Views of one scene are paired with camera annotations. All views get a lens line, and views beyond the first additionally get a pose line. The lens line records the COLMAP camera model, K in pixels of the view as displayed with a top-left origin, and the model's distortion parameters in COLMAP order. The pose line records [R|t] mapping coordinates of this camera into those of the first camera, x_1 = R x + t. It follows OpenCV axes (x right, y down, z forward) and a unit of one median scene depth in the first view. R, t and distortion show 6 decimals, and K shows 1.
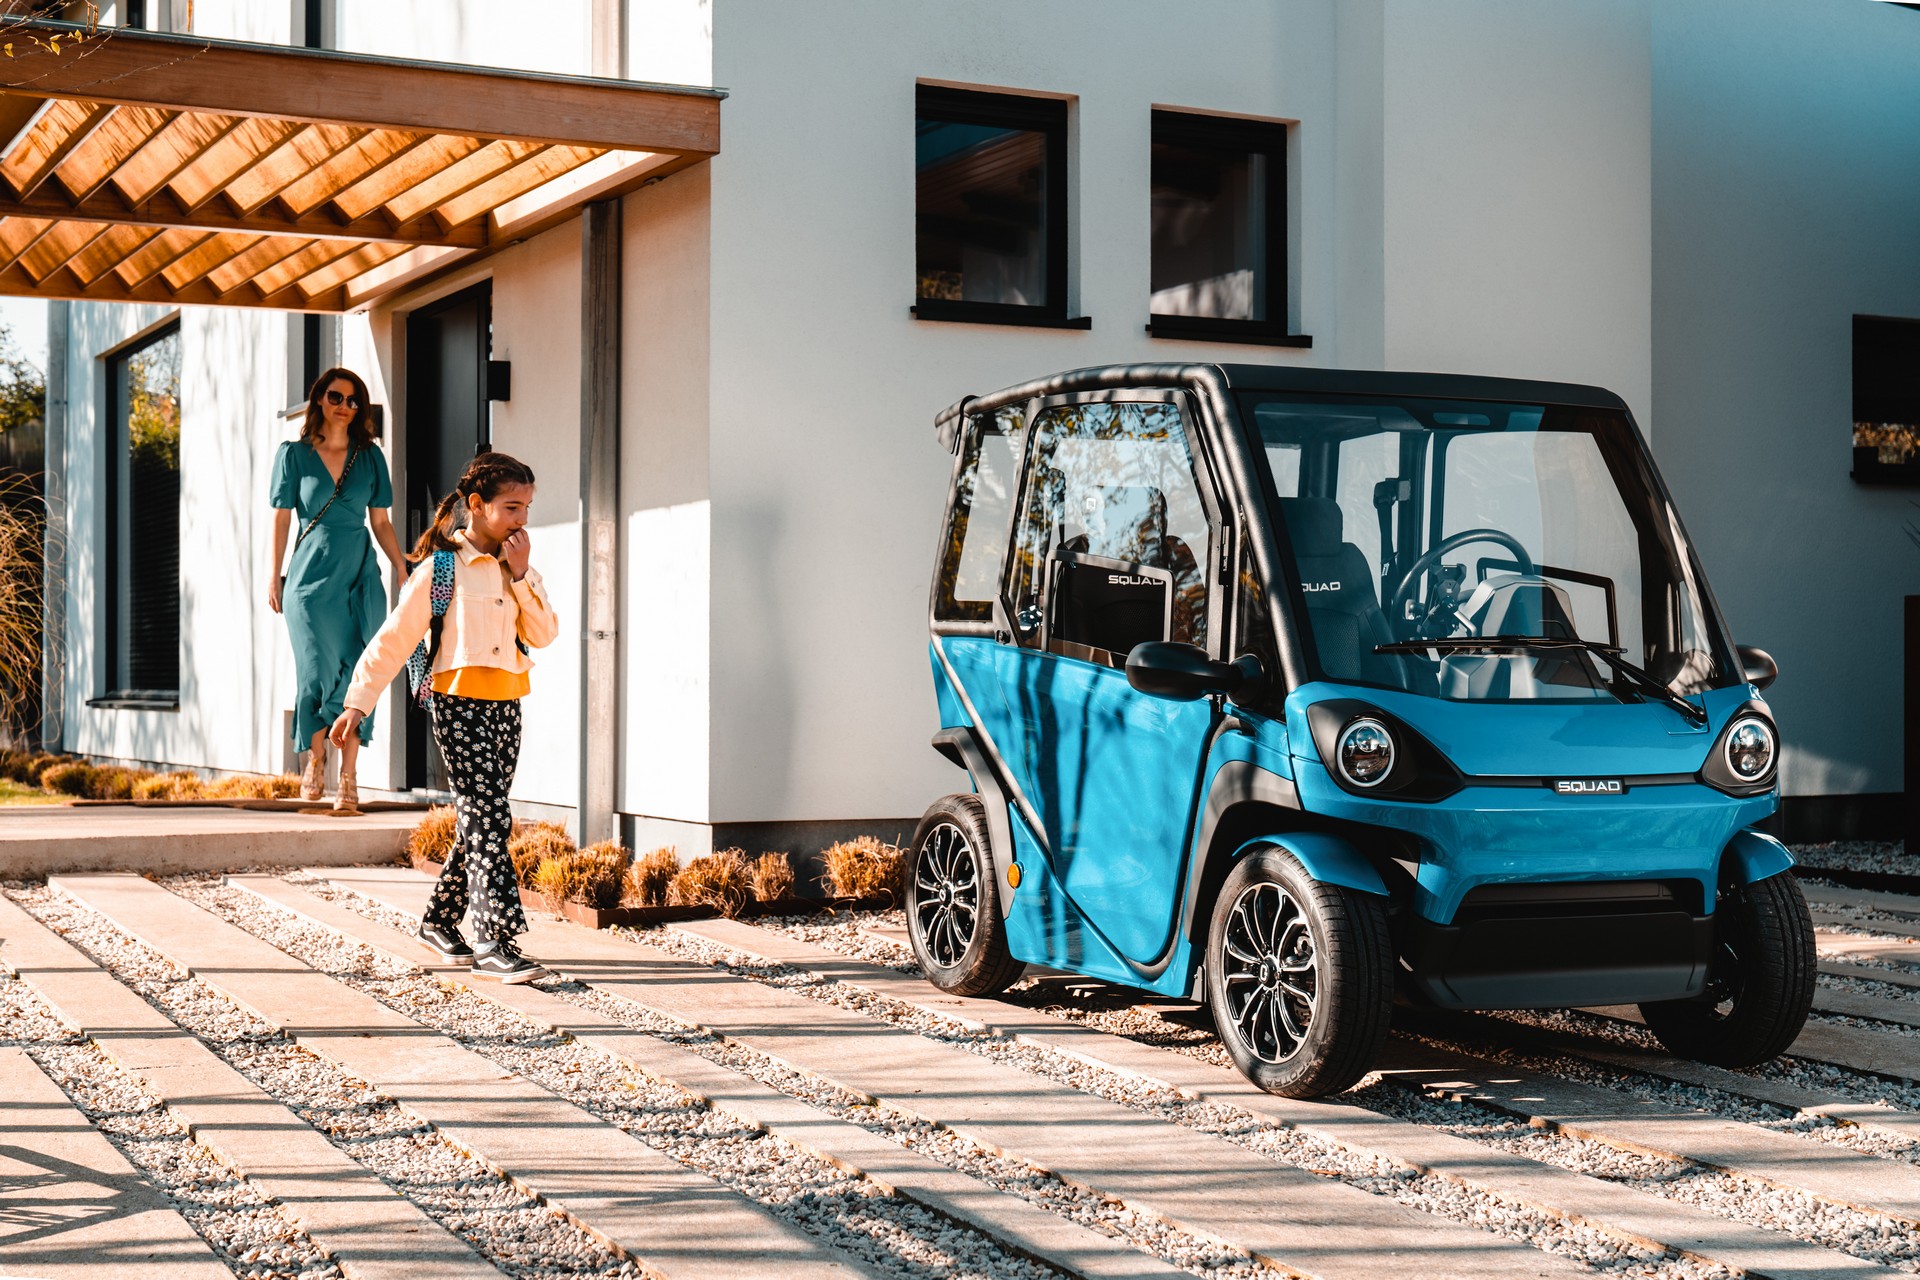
lens RADIAL K [[2769.5, 0, 997.7], [0, 2769.5, 637.8], [0, 0, 1]] dist [0.007638, 0.000000]
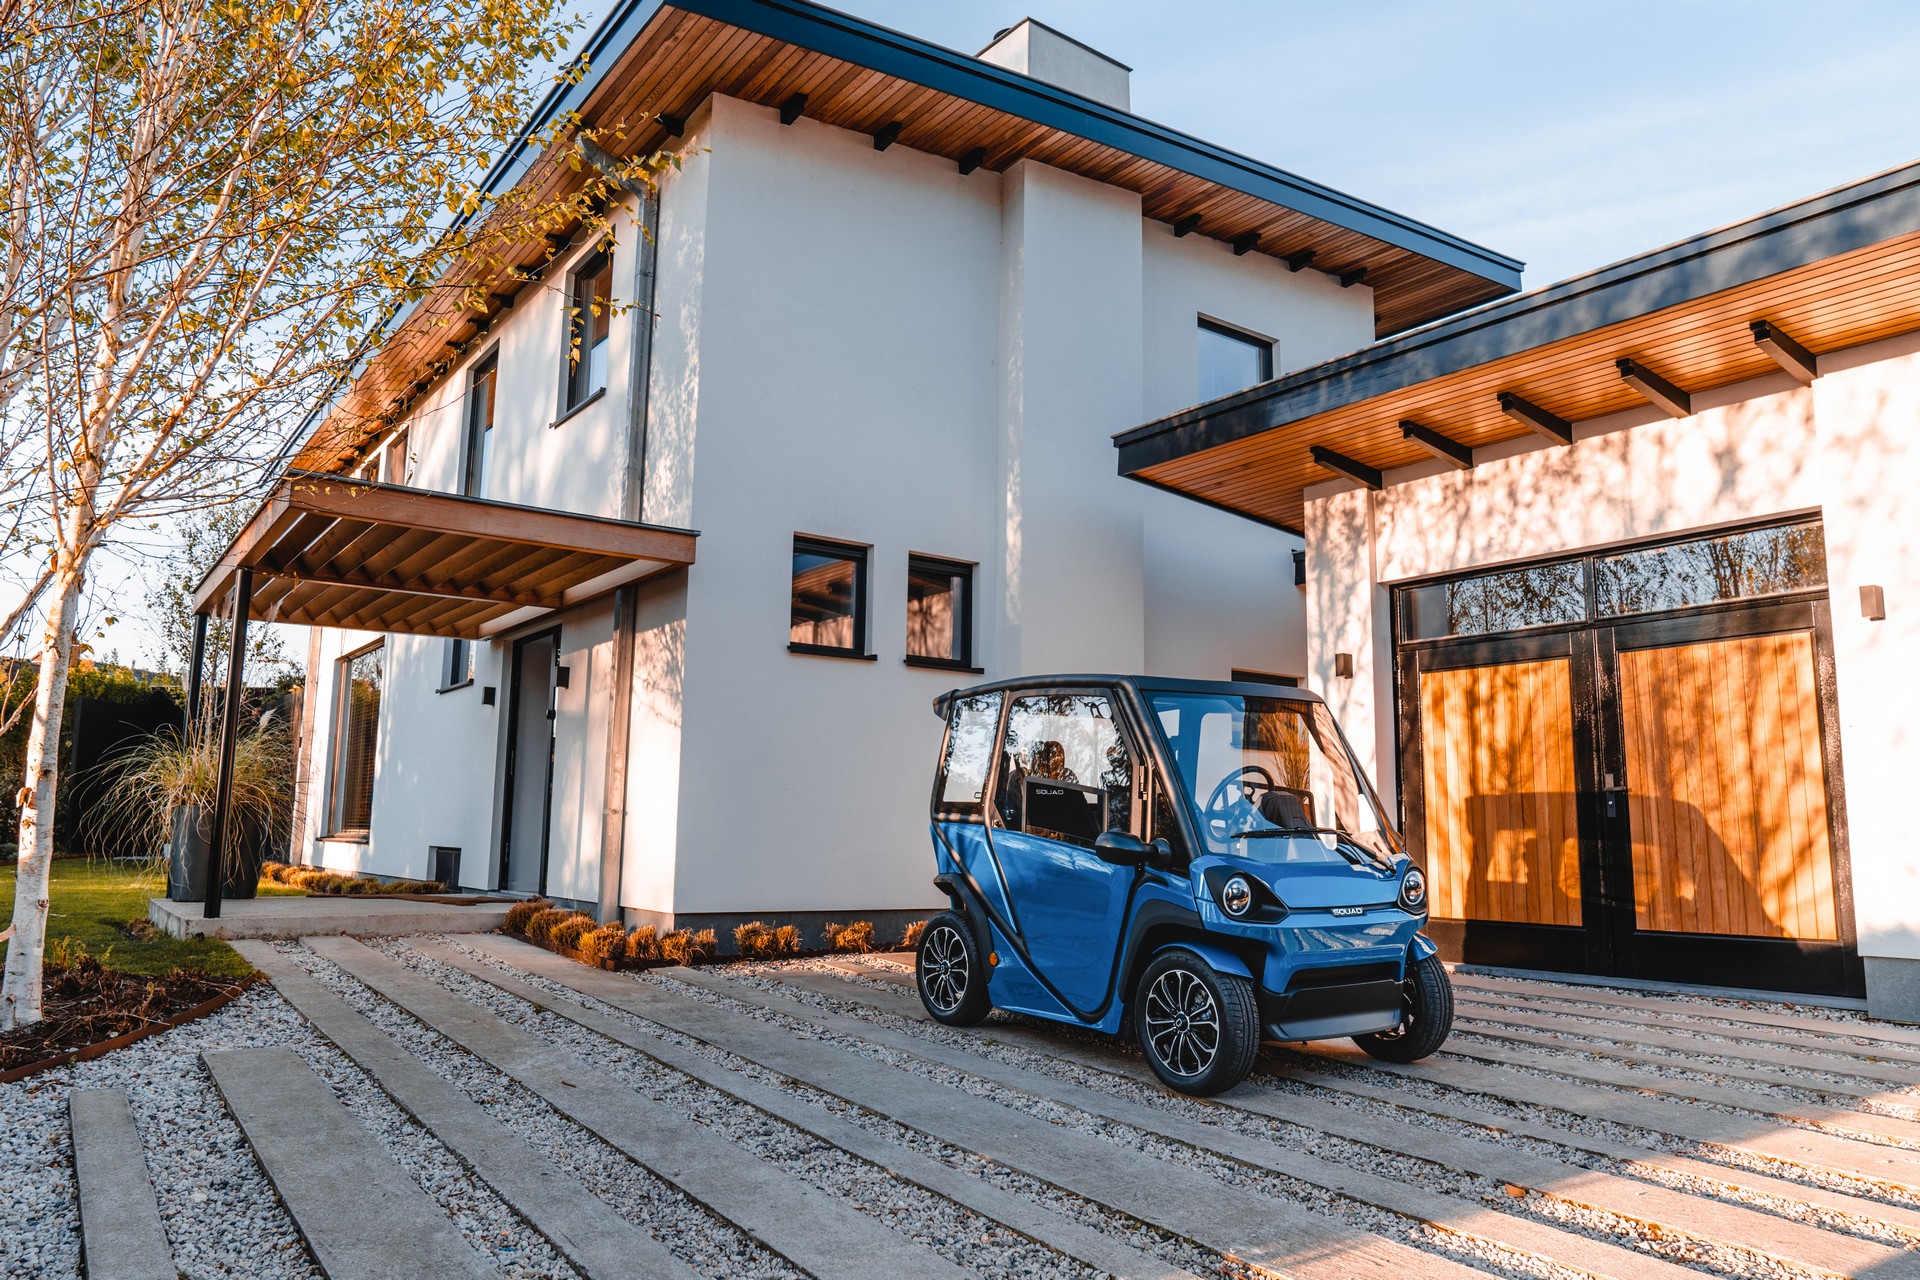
lens RADIAL K [[1314.0, 0, 959.3], [0, 1314.0, 646.9], [0, 0, 1]] dist [-0.030346, 0.014809]
pose [[0.989658, 0.037395, 0.138486, -0.042606], [-0.019358, 0.991407, -0.129374, -0.001193], [-0.142134, 0.125355, 0.981878, 0.079688]]
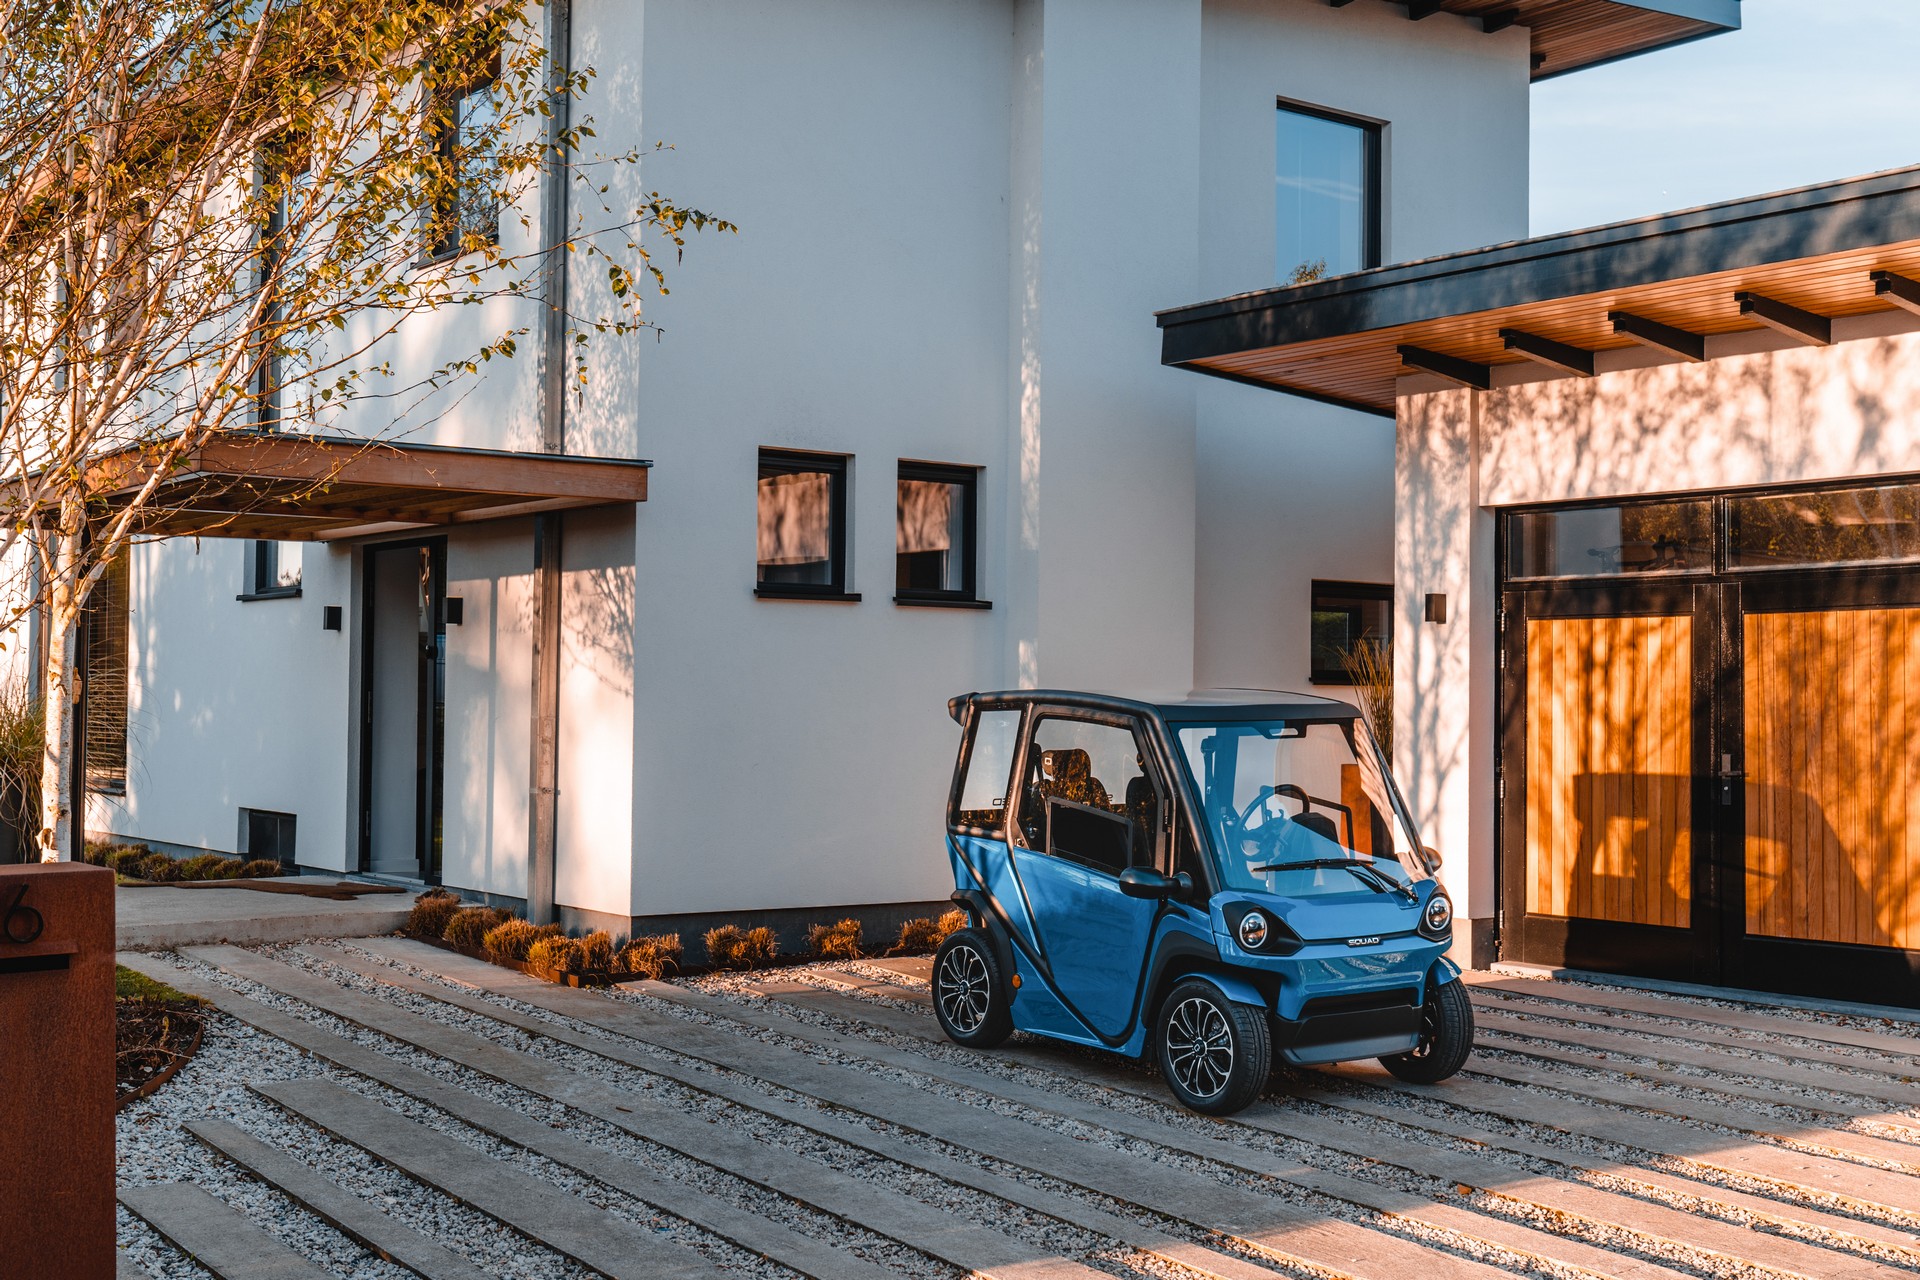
lens RADIAL K [[2263.3, 0, 965.5], [0, 2263.3, 692.9], [0, 0, 1]] dist [0.008285, 0.000000]
pose [[0.986412, 0.014521, 0.163646, -0.132248], [-0.016005, 0.999842, 0.007756, -0.077098], [-0.163507, -0.010269, 0.986489, -0.323456]]
